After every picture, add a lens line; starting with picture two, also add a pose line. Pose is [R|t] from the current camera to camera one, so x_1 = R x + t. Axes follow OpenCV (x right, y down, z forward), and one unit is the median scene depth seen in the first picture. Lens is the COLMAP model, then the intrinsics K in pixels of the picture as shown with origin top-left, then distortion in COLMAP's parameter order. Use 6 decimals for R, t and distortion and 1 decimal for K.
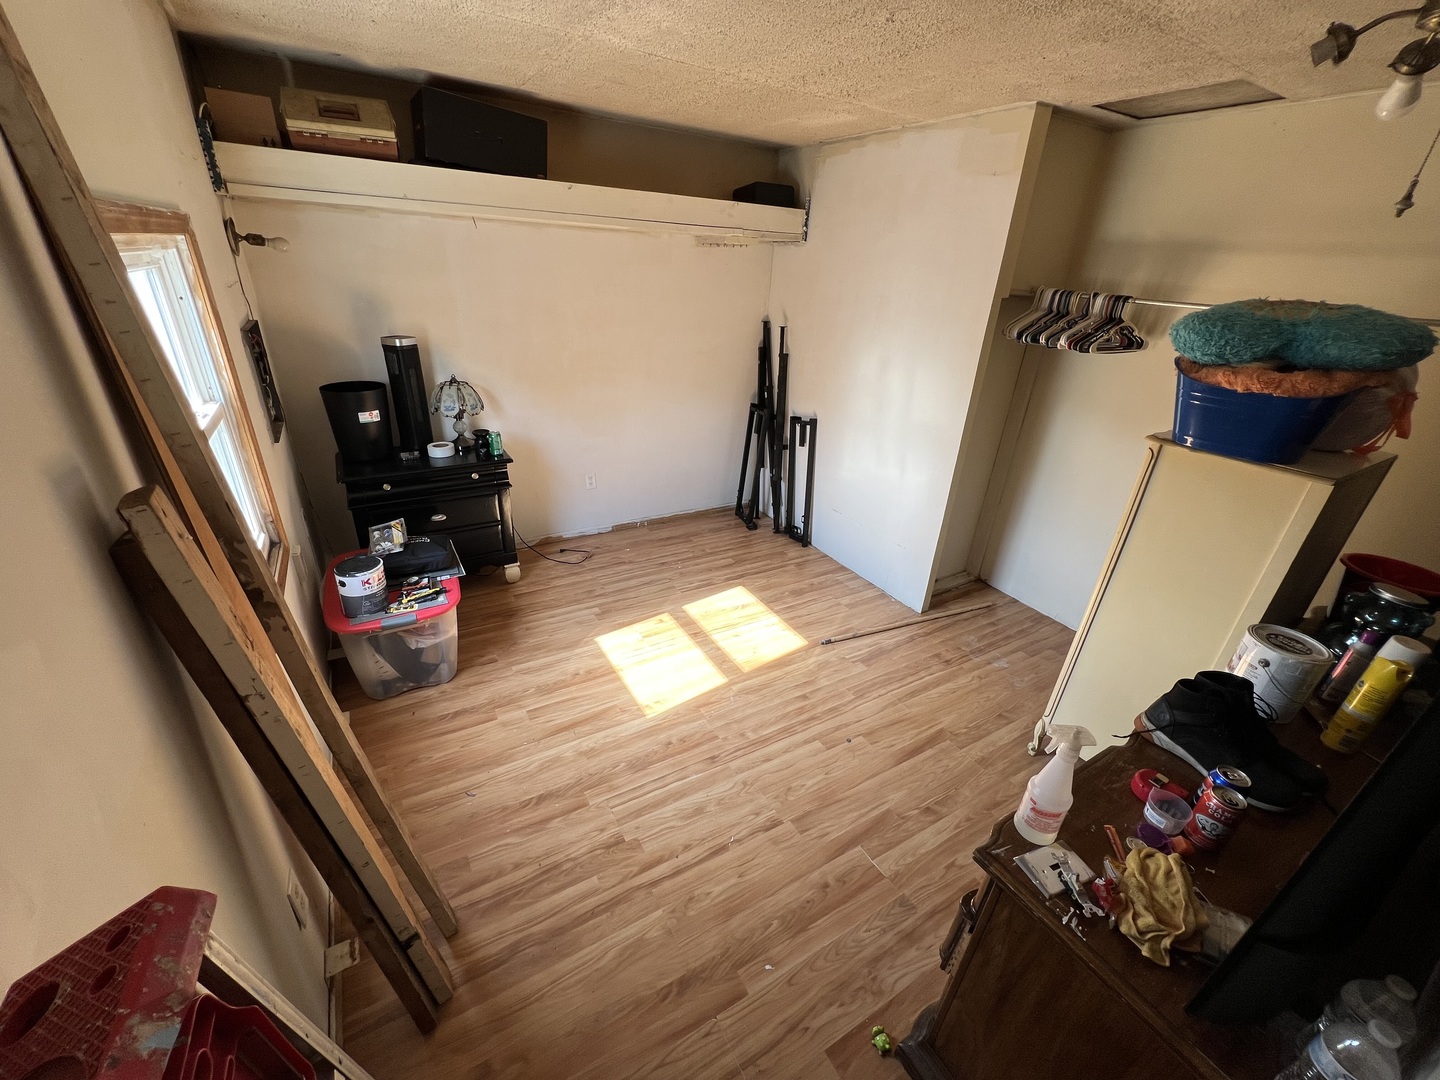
lens RADIAL K [[575.0, 0, 715.4], [0, 575.0, 541.1], [0, 0, 1]] dist [0.001313, -0.000011]
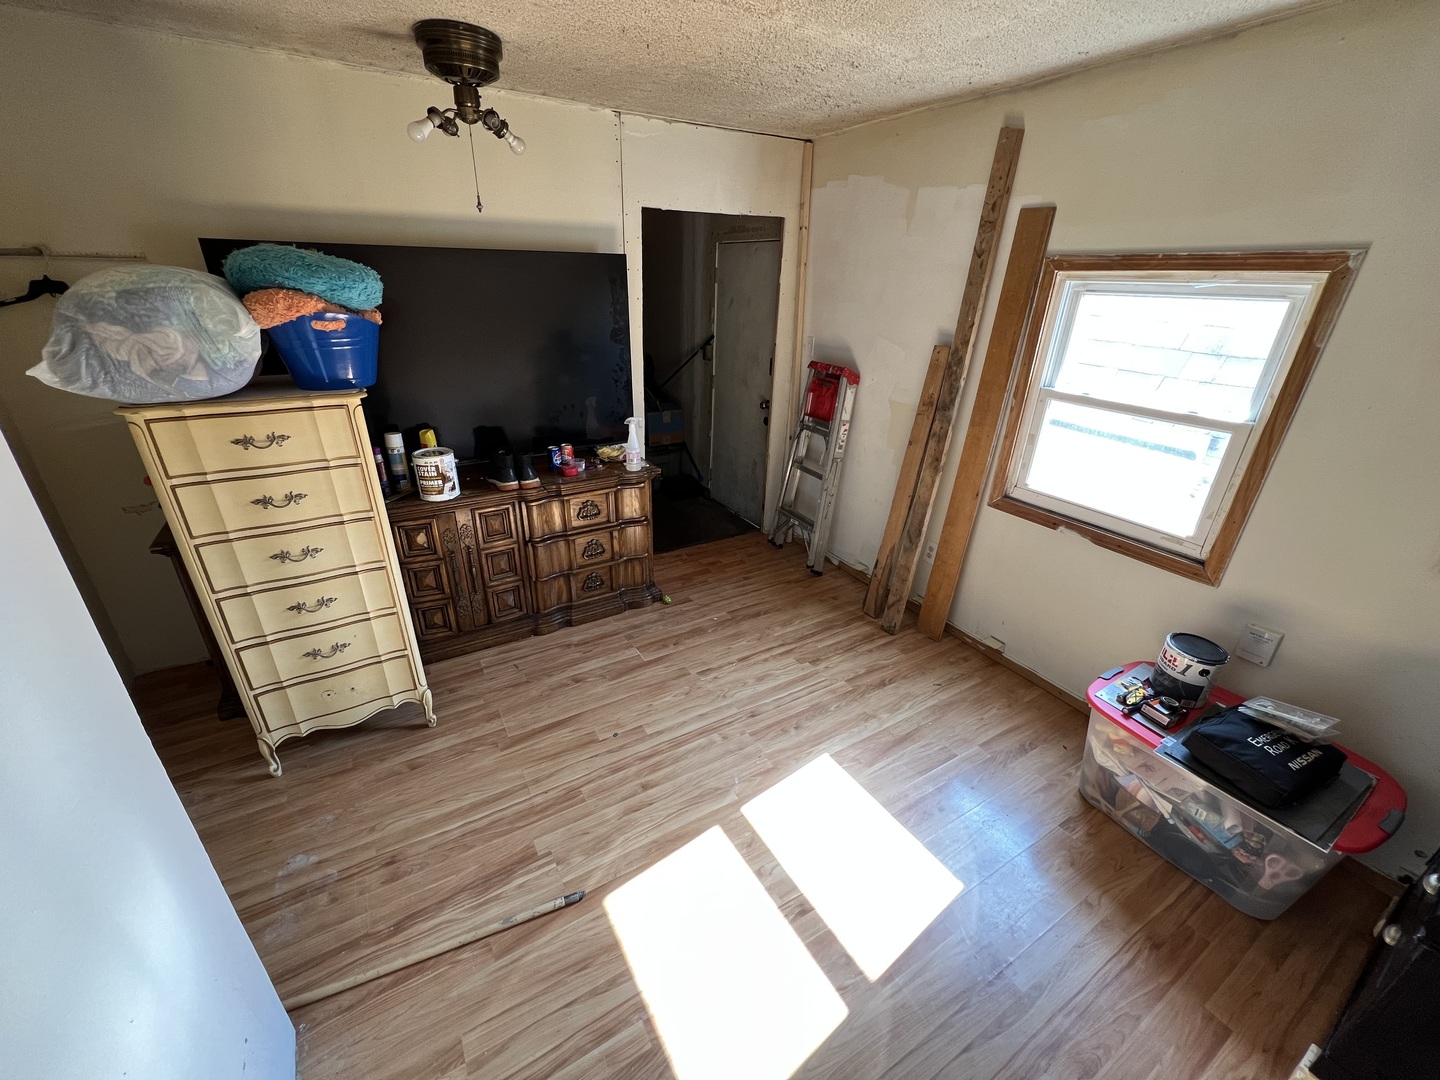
lens RADIAL K [[575.0, 0, 714.9], [0, 575.0, 540.7], [0, 0, 1]] dist [0.001313, -0.000011]
pose [[-0.997232, -0.066517, -0.033231, 0.122534], [-0.067661, 0.626448, 0.776521, -0.650044], [-0.030834, 0.776620, -0.629214, 1.399962]]
